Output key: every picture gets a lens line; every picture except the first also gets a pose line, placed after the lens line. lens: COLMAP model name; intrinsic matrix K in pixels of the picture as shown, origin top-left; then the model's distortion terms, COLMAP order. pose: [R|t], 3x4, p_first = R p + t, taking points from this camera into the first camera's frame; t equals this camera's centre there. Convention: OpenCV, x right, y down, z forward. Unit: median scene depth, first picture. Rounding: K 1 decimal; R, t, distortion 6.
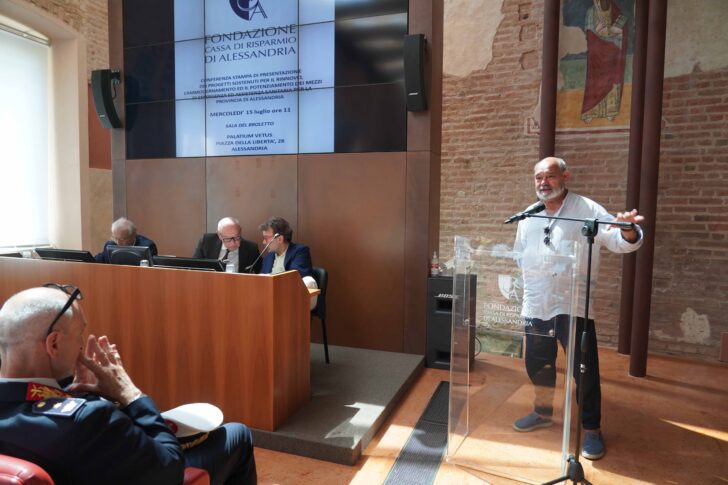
lens RADIAL K [[491.3, 0, 364.0], [0, 491.3, 242.5], [0, 0, 1]] dist [-0.033981, 0.019024]
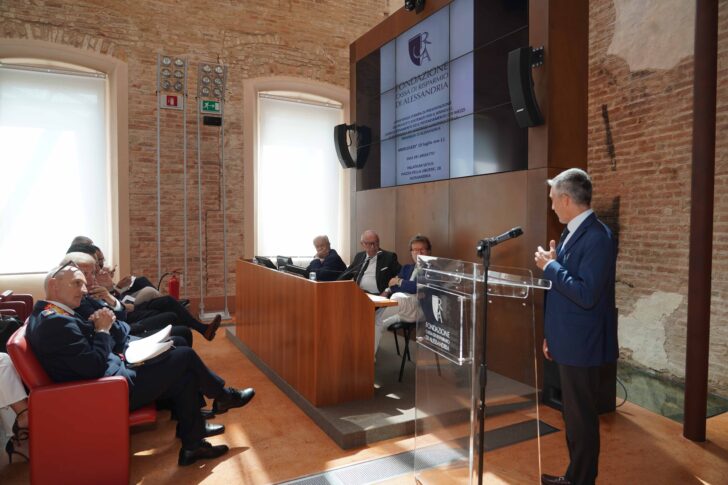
lens RADIAL K [[491.3, 0, 364.0], [0, 491.3, 242.5], [0, 0, 1]] dist [-0.033981, 0.019024]
pose [[0.732840, 0.017412, -0.680178, 0.447580], [-0.046623, 0.998608, -0.024669, -0.005712], [0.678802, 0.049790, 0.732632, 0.086533]]
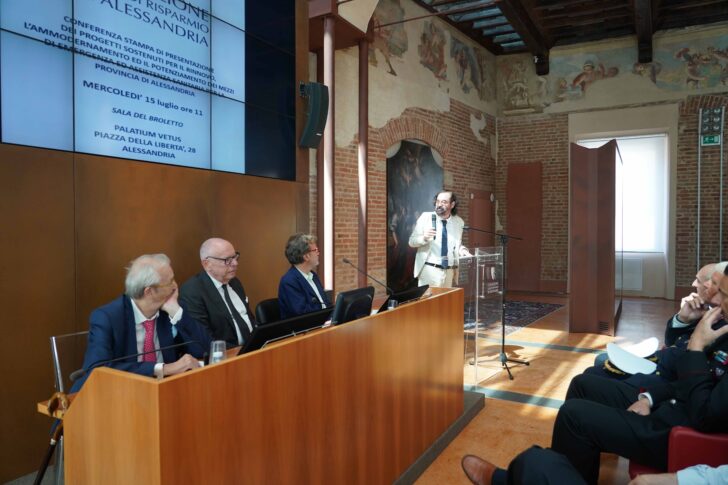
lens RADIAL K [[491.3, 0, 364.0], [0, 491.3, 242.5], [0, 0, 1]] dist [-0.033981, 0.019024]
pose [[0.184341, -0.038703, 0.982100, -0.858116], [0.079504, 0.996537, 0.024349, -0.057988], [-0.979641, 0.073592, 0.186780, 0.586534]]
